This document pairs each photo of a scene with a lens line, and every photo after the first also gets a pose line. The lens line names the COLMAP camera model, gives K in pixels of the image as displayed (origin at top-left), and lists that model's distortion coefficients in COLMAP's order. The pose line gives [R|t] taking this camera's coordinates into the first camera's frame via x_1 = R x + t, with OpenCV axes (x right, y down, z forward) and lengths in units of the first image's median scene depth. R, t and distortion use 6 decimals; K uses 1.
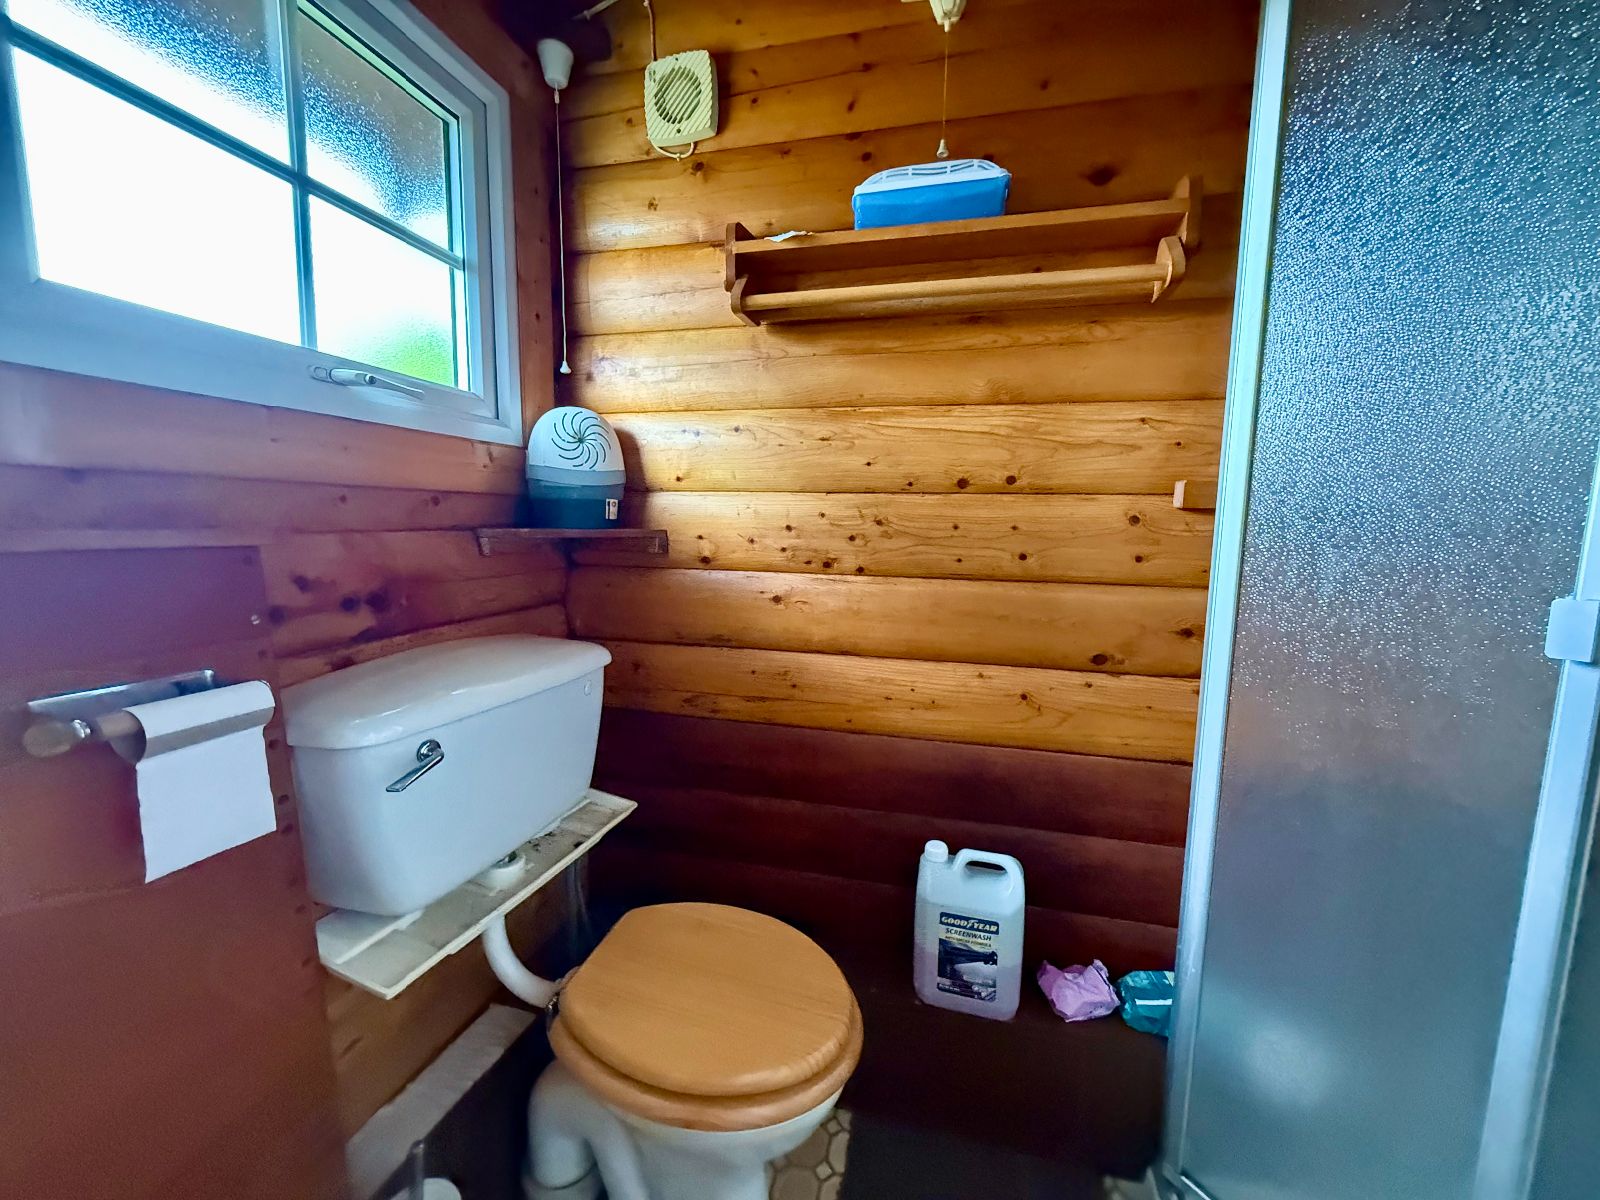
lens RADIAL K [[635.0, 0, 804.2], [0, 635.0, 598.0], [0, 0, 1]] dist [0.000316, -0.000013]
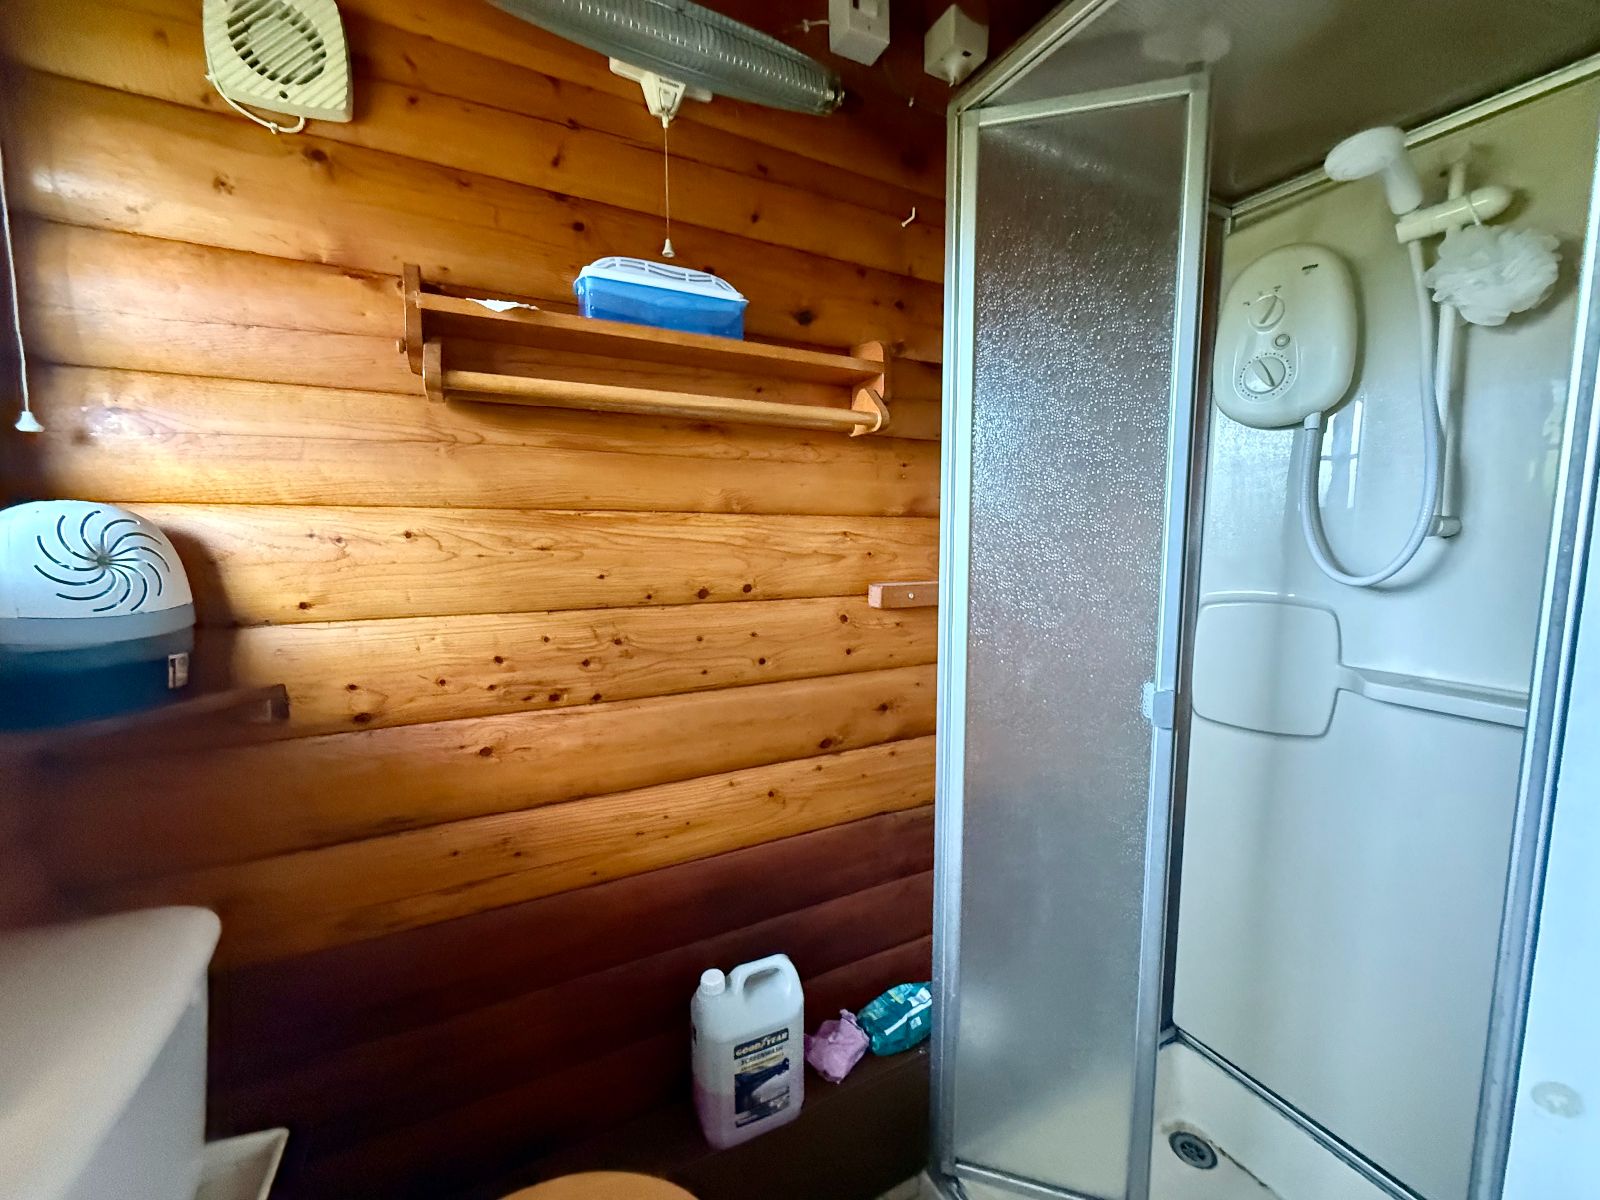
lens RADIAL K [[638.3, 0, 806.0], [0, 638.3, 598.1], [0, 0, 1]] dist [0.000794, -0.000572]
pose [[0.744964, -0.079568, 0.662342, -0.273848], [0.094630, 0.995426, 0.013148, -0.170280], [-0.660359, 0.052883, 0.749086, 0.169651]]
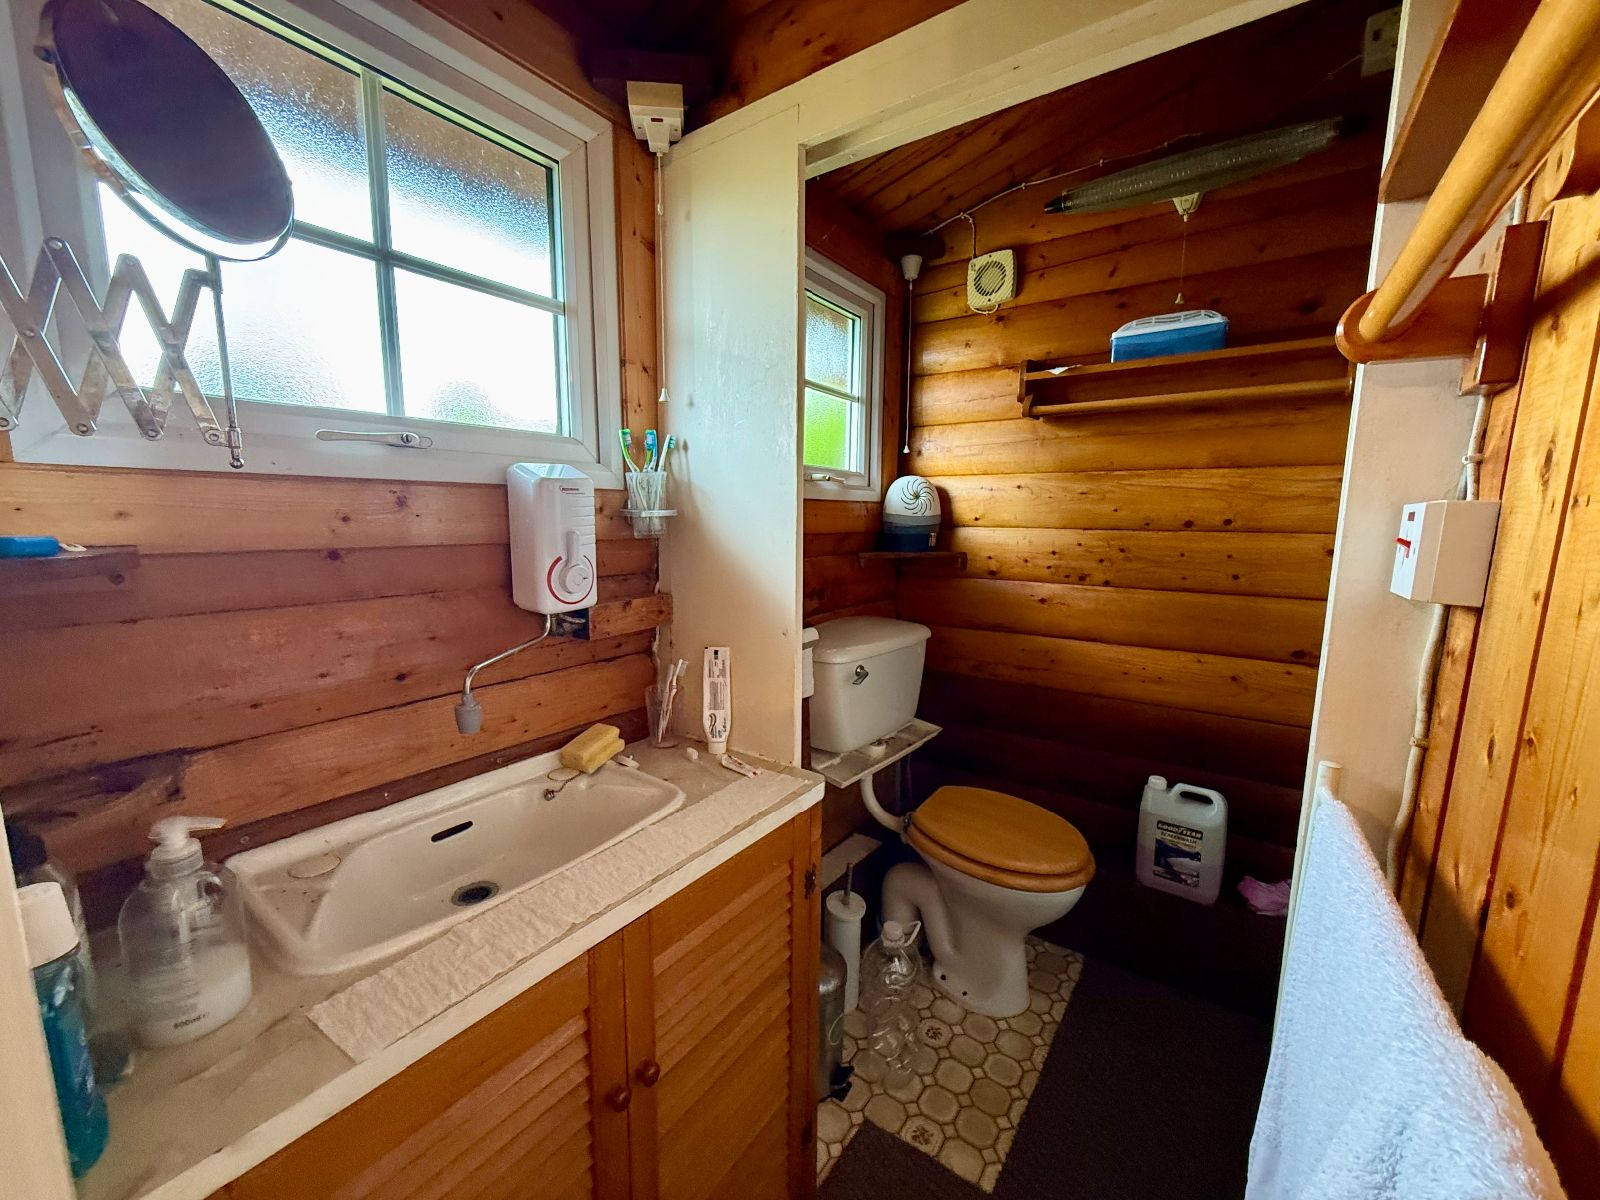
lens RADIAL K [[648.2, 0, 791.5], [0, 648.2, 596.8], [0, 0, 1]] dist [-0.002799, -0.000199]
pose [[0.930355, 0.036816, -0.364807, -0.041639], [-0.037161, 0.999291, 0.006078, 0.005701], [0.364772, 0.007902, 0.931063, -0.660578]]
